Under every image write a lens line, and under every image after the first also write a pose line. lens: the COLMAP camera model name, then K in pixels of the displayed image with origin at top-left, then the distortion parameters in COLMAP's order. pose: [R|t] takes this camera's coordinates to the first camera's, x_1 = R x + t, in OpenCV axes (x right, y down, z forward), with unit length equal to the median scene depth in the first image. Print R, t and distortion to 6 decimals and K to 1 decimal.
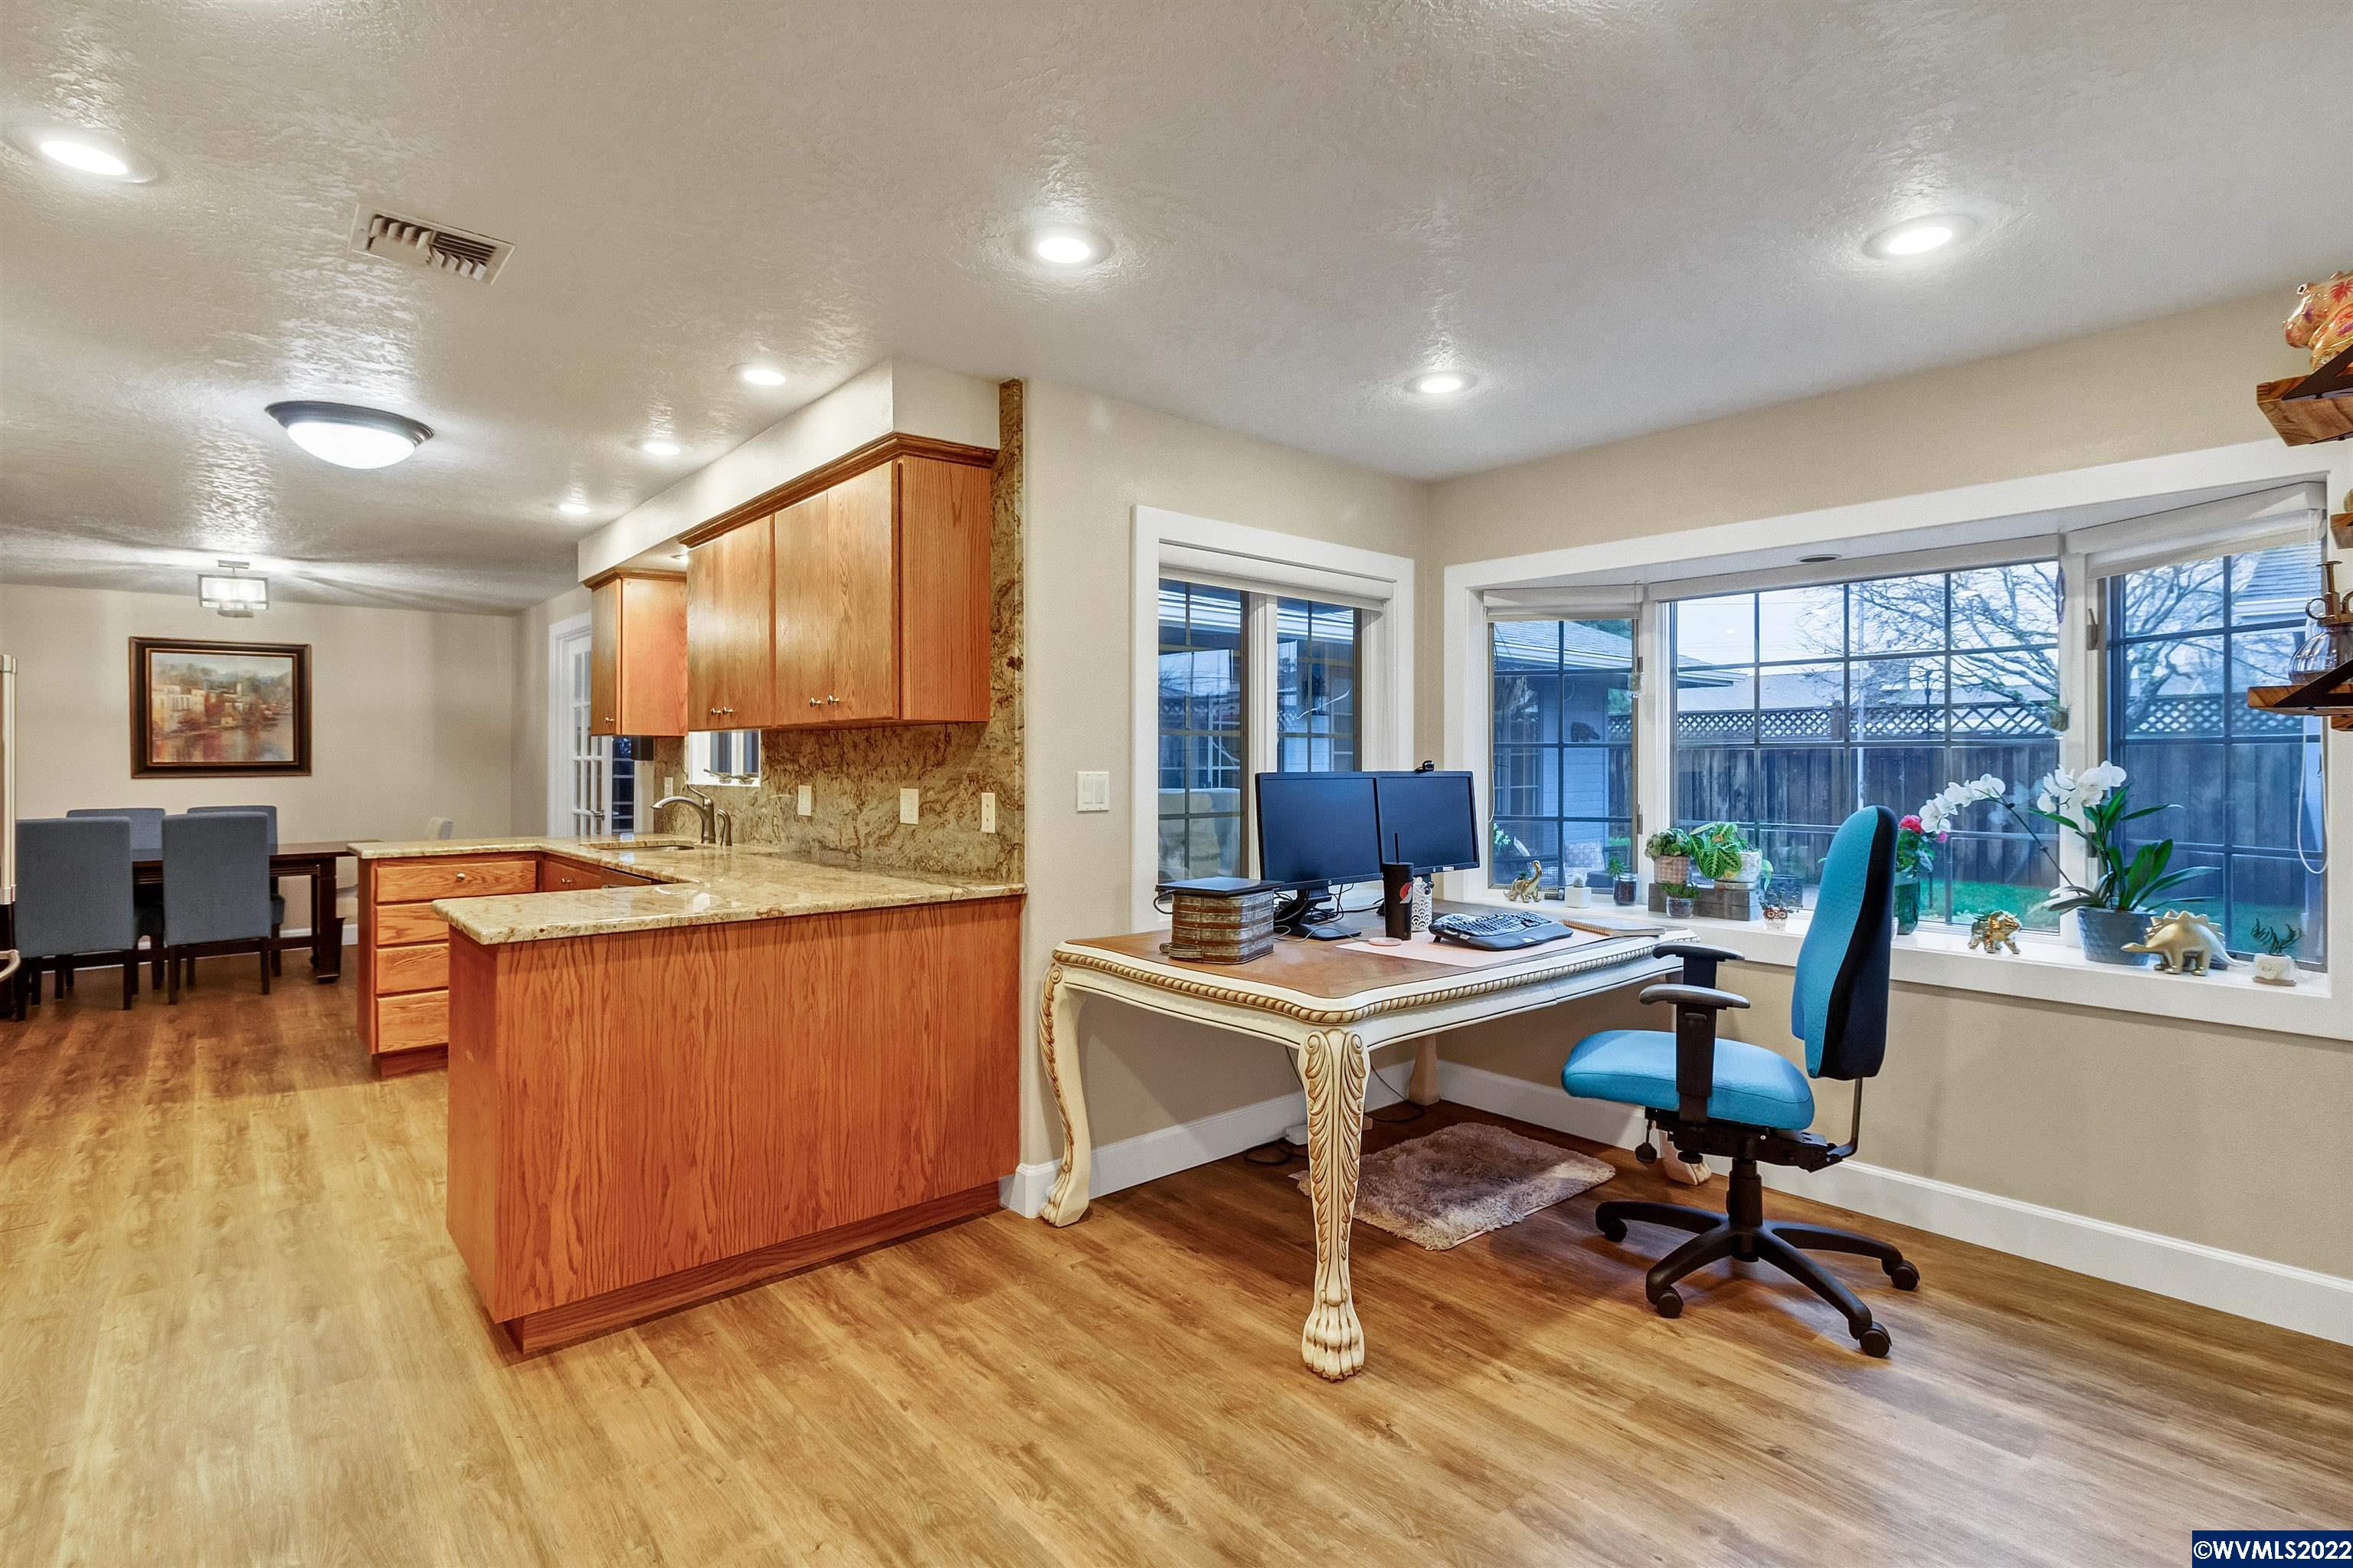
lens RADIAL K [[1094.3, 0, 1178.3], [0, 1094.3, 748.2], [0, 0, 1]] dist [0.018052, 0.000118]
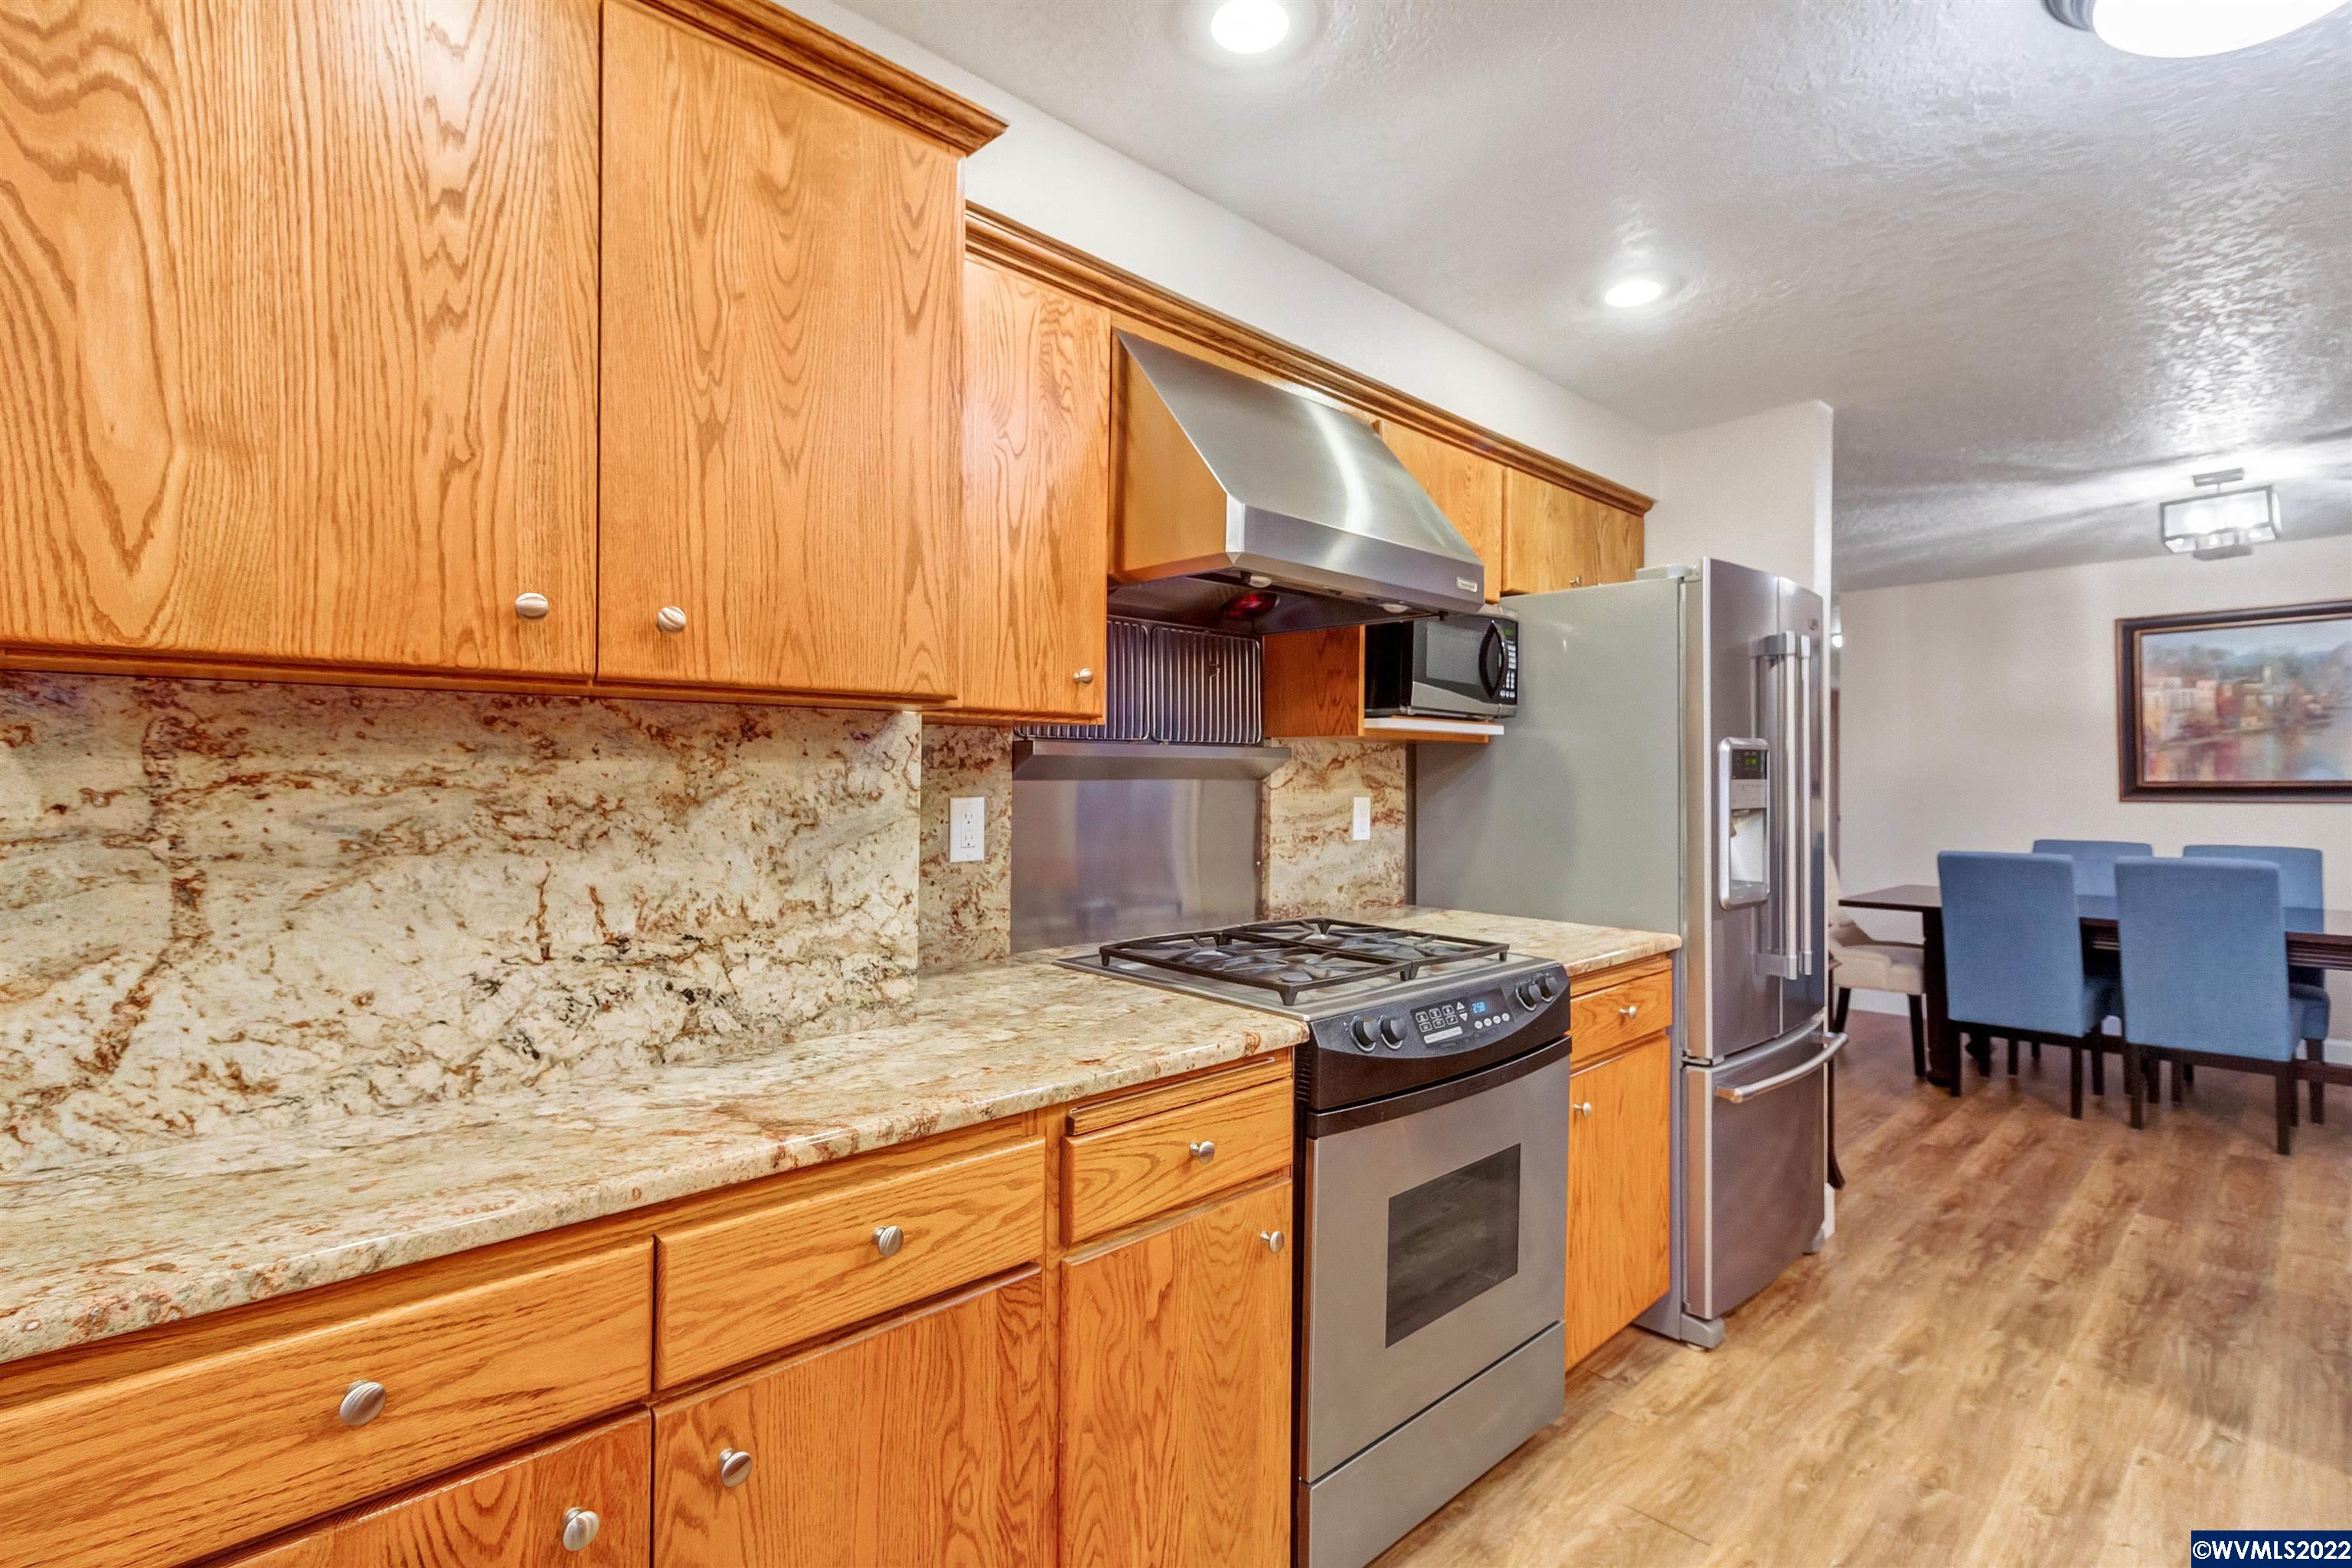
lens RADIAL K [[1089.0, 0, 1172.9], [0, 1089.0, 770.1], [0, 0, 1]] dist [0.015475, -0.000052]
pose [[0.030832, -0.005582, -0.999509, -0.194453], [0.008079, 0.999953, -0.005335, 0.003940], [0.999492, -0.007910, 0.030875, 0.317350]]
